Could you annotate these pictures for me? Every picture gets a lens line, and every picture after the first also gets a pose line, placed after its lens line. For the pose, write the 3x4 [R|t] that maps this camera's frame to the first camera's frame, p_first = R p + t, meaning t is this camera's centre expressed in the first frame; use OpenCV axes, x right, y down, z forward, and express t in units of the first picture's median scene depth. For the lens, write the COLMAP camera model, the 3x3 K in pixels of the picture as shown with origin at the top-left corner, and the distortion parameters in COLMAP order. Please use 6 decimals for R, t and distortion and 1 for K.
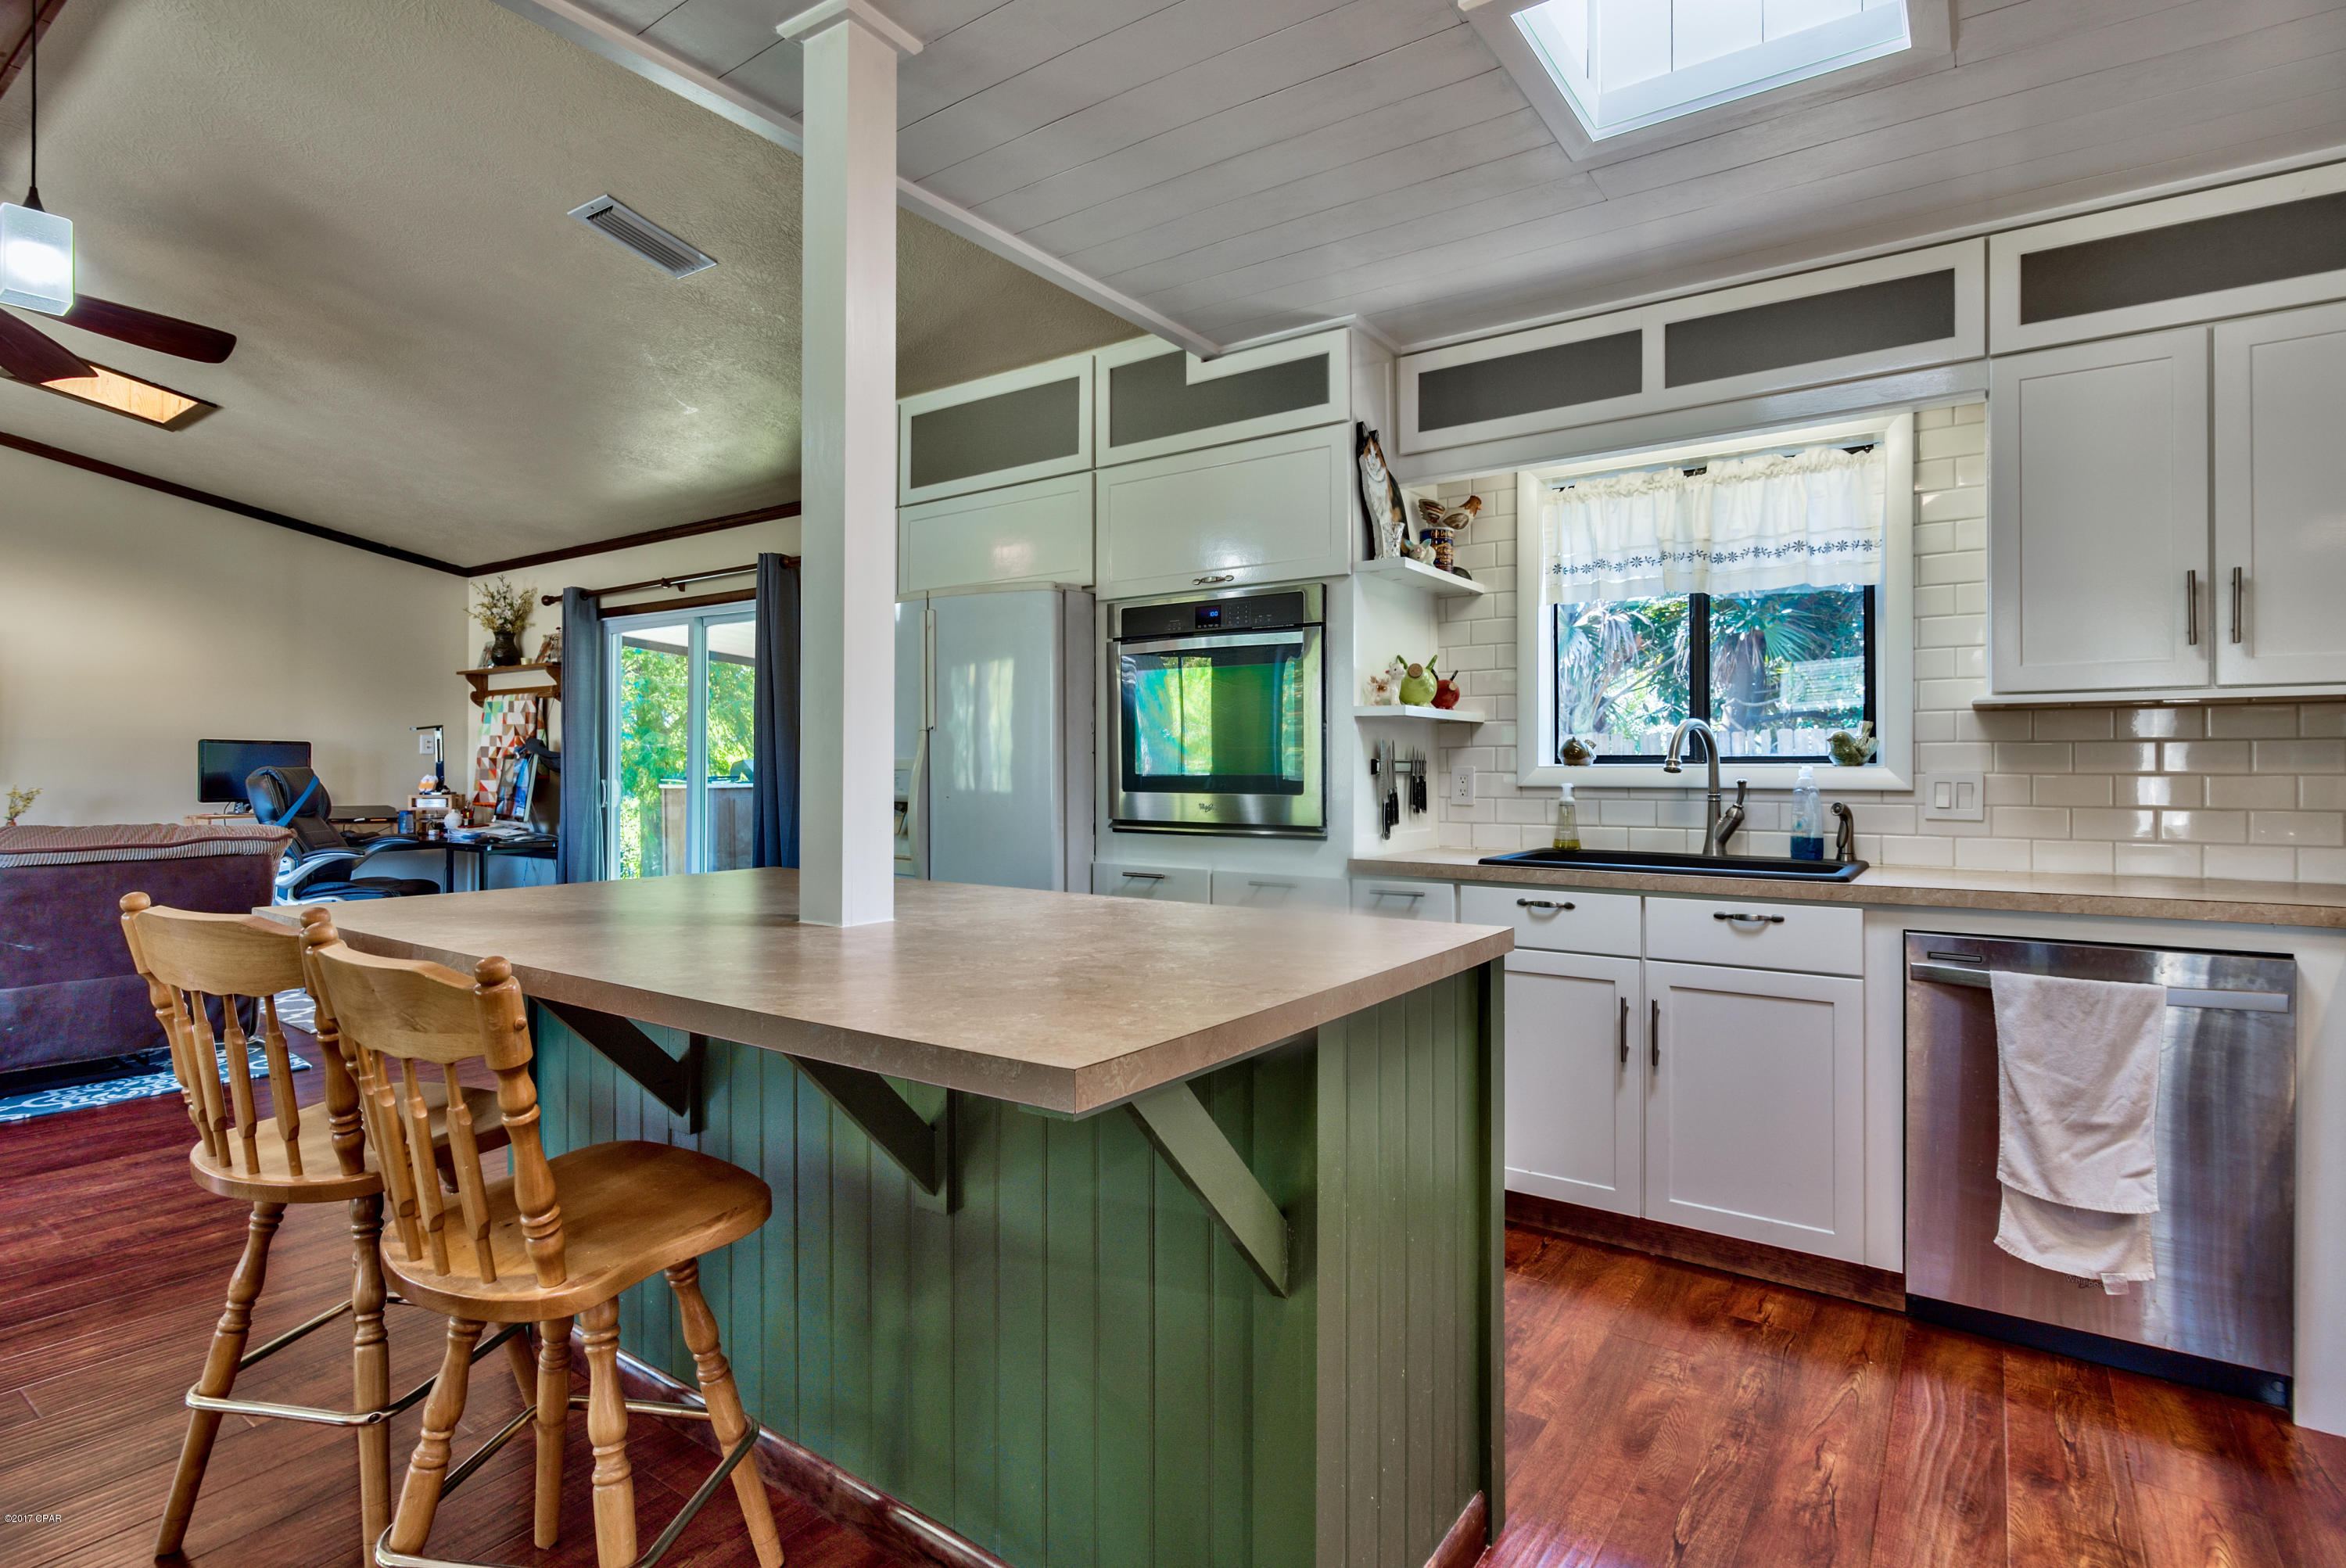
lens RADIAL K [[1151.2, 0, 1088.8], [0, 1151.2, 754.6], [0, 0, 1]] dist [-0.005681, -0.000213]
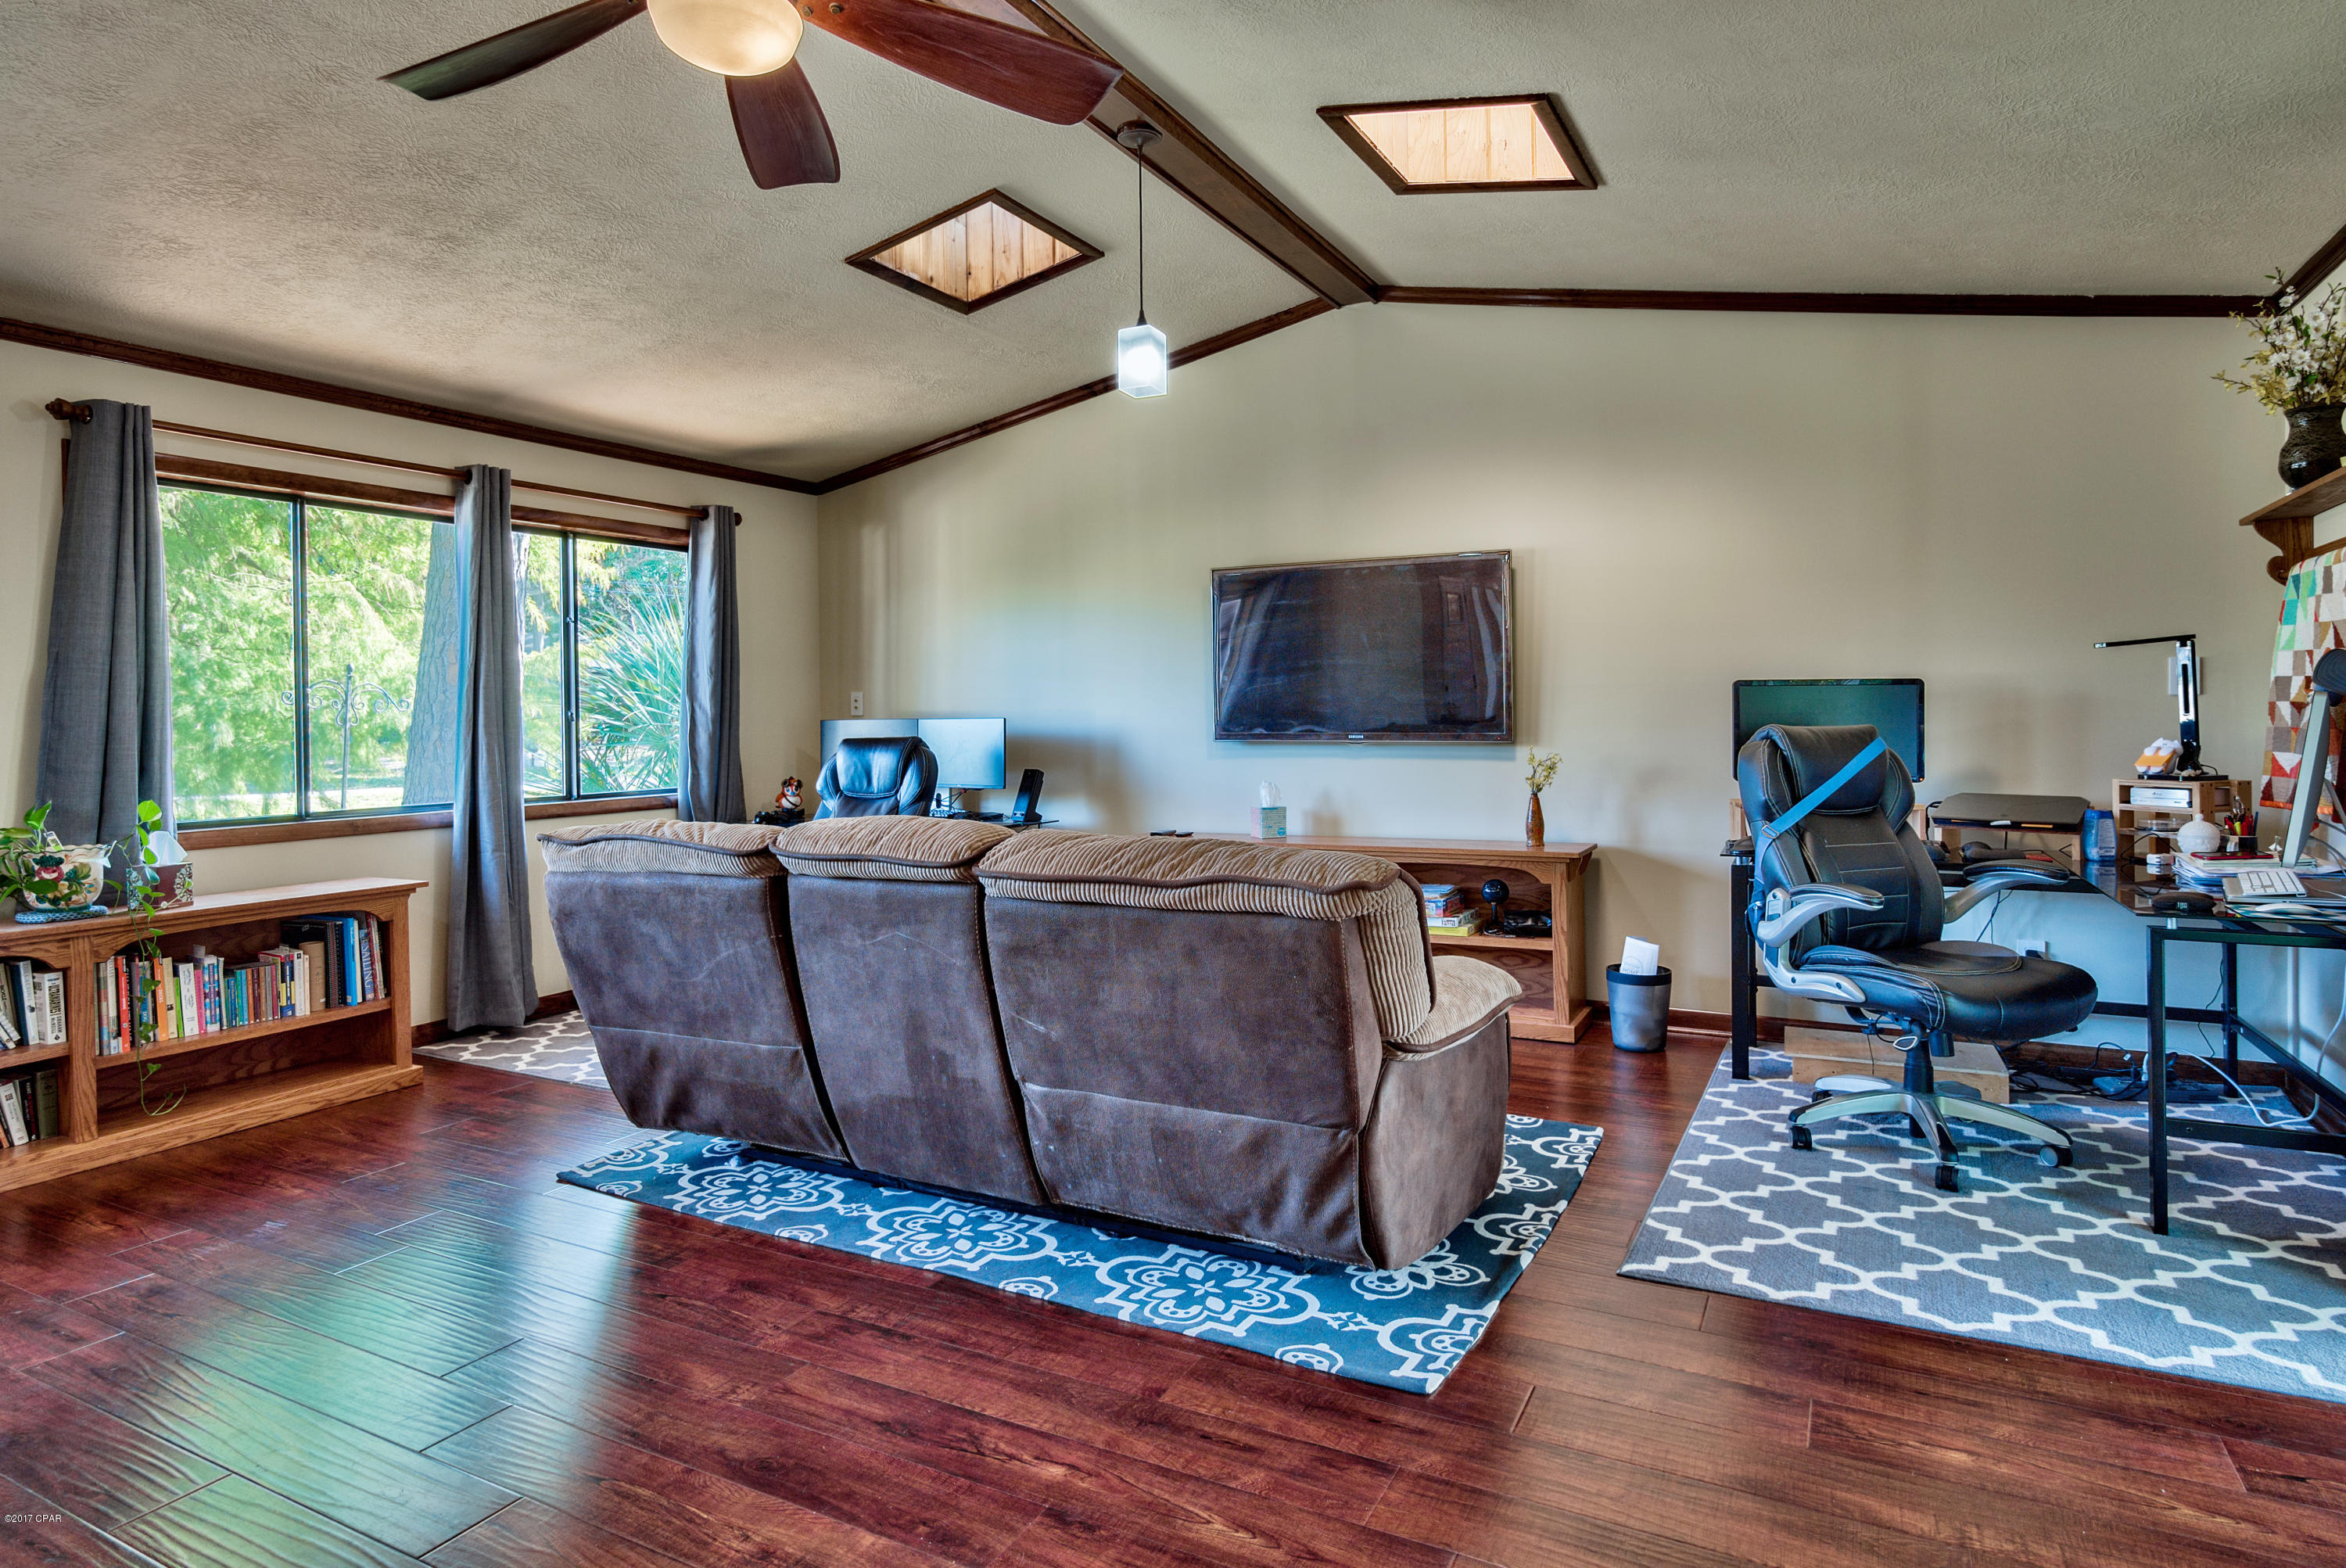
lens RADIAL K [[1264.6, 0, 1156.0], [0, 1264.6, 713.1], [0, 0, 1]] dist [0.003534, -0.000140]
pose [[0.178762, -0.007321, -0.983865, -0.125843], [0.020512, 0.999783, -0.003712, 0.000377], [0.983679, -0.019517, 0.178873, 0.506005]]
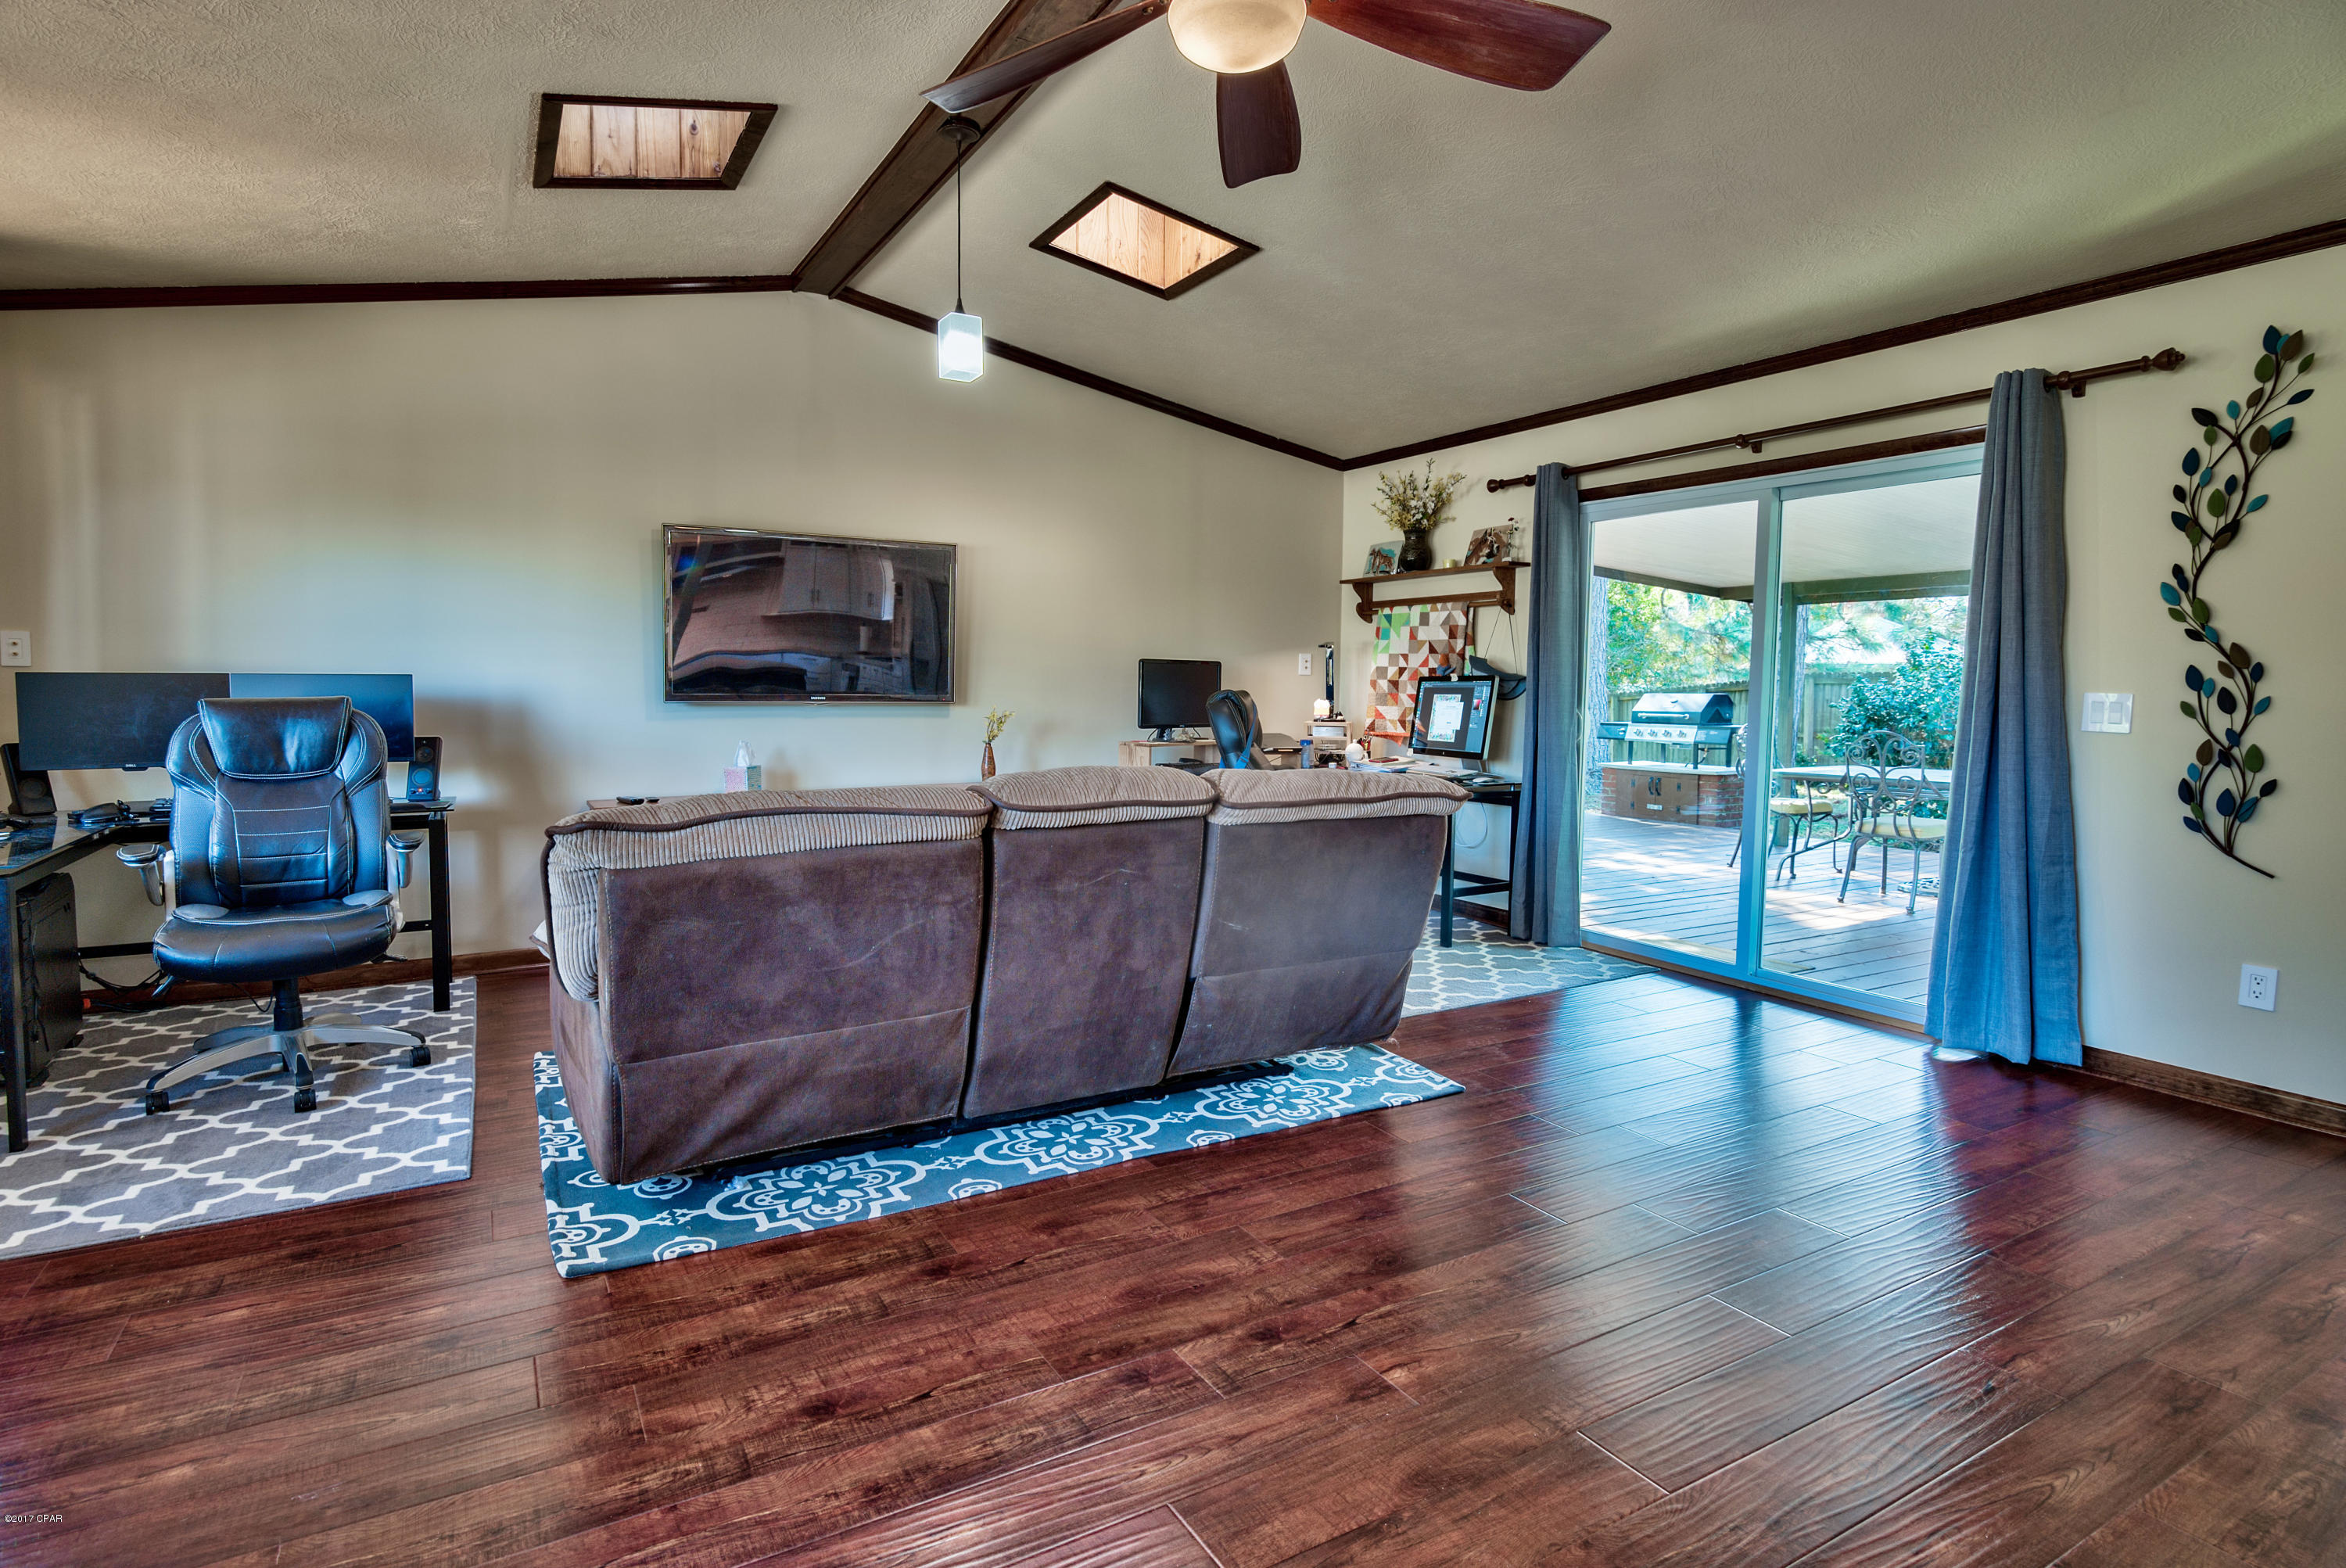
lens RADIAL K [[1151.2, 0, 1138.7], [0, 1151.2, 753.1], [0, 0, 1]] dist [-0.005681, -0.000213]
pose [[0.914850, 0.027690, -0.402843, -0.360994], [0.000248, 0.997607, 0.069134, -0.002041], [0.403794, -0.063348, 0.912654, 0.143929]]
